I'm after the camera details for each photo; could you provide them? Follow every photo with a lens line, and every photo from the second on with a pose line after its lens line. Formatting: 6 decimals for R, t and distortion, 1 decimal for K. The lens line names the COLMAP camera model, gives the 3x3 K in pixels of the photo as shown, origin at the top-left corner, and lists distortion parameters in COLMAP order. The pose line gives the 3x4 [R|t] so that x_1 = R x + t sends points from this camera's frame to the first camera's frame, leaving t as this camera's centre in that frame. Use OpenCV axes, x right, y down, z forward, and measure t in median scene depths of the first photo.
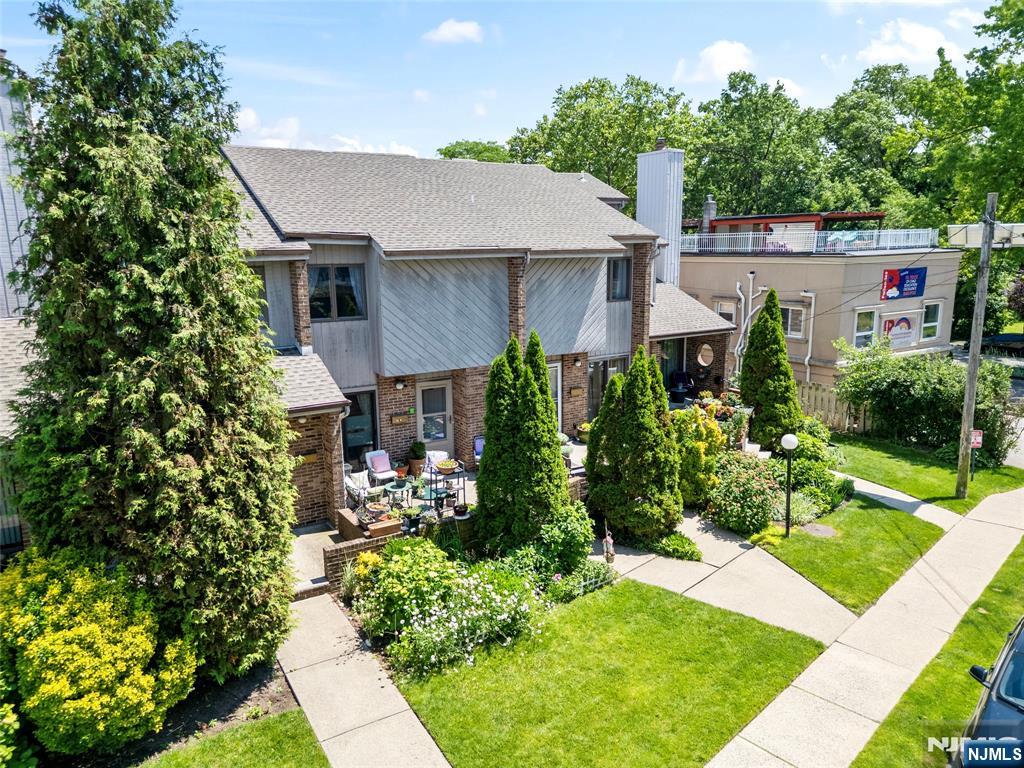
lens RADIAL K [[705.4, 0, 512.0], [0, 705.4, 384.0], [0, 0, 1]] dist [0.095110, -0.000736]
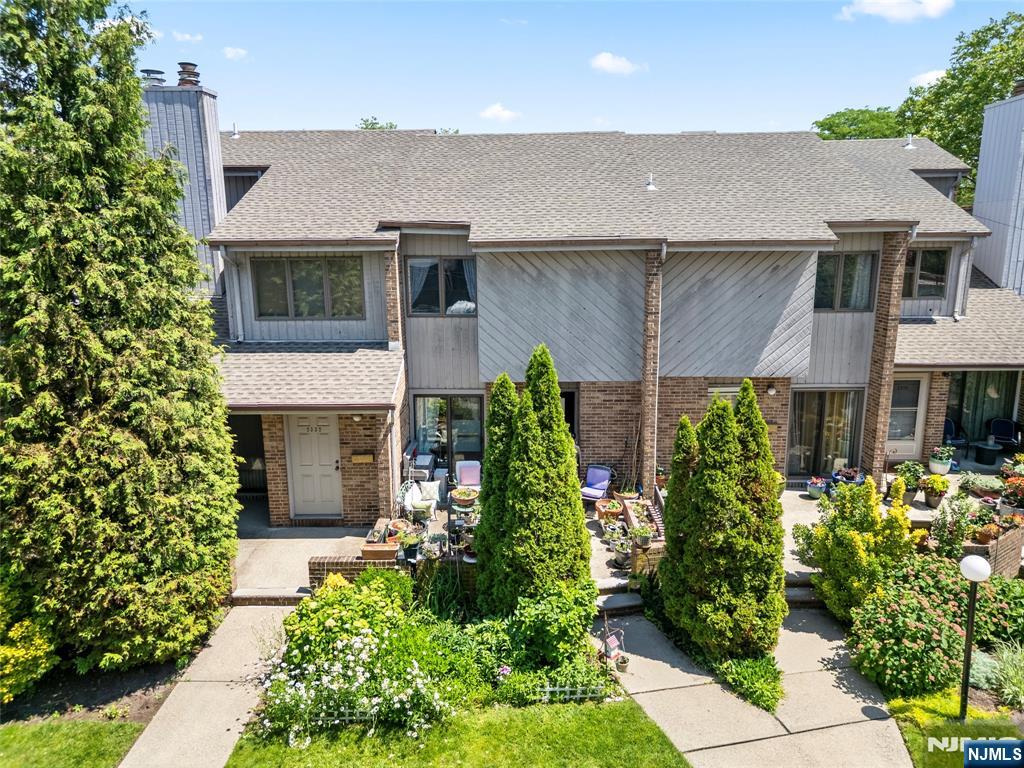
lens RADIAL K [[706.9, 0, 512.0], [0, 706.9, 384.0], [0, 0, 1]] dist [0.043446, -0.006118]
pose [[0.843350, 0.113386, -0.525265, 0.338858], [-0.106201, 0.993374, 0.043921, -0.053164], [0.526765, 0.018742, 0.849804, 0.269154]]
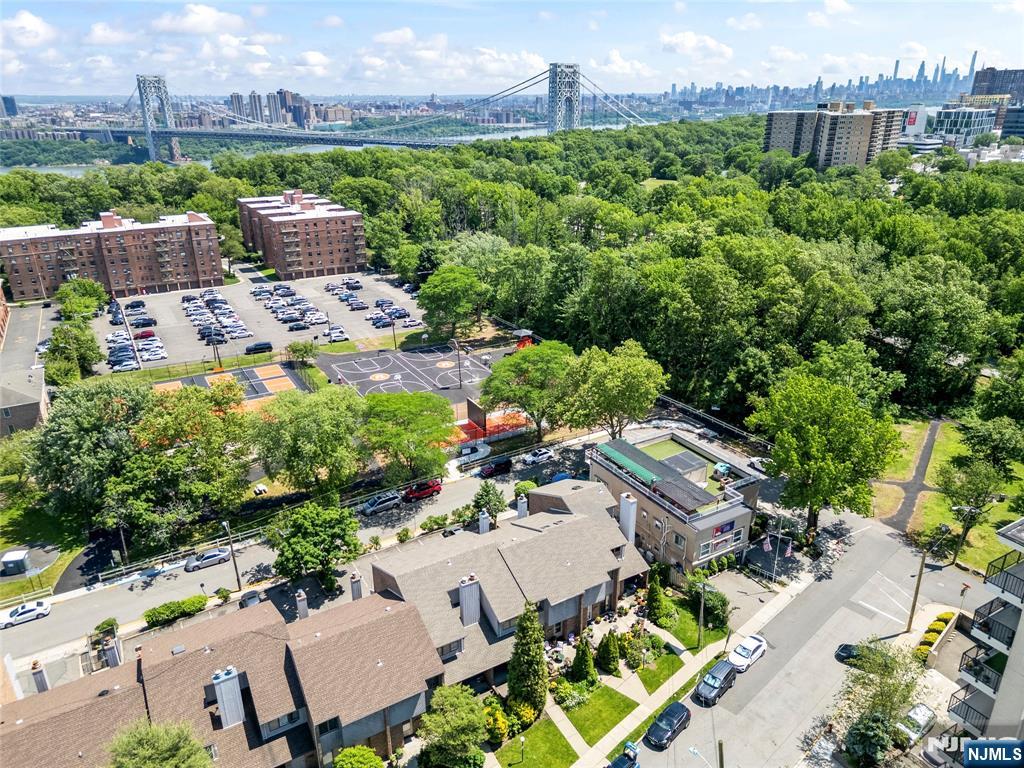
lens RADIAL K [[706.9, 0, 512.0], [0, 706.9, 384.0], [0, 0, 1]] dist [0.043446, -0.006118]
pose [[0.999422, 0.010771, -0.032252, -0.278163], [-0.004279, 0.980805, 0.194942, -2.226200], [0.033733, -0.194691, 0.980284, -2.805548]]
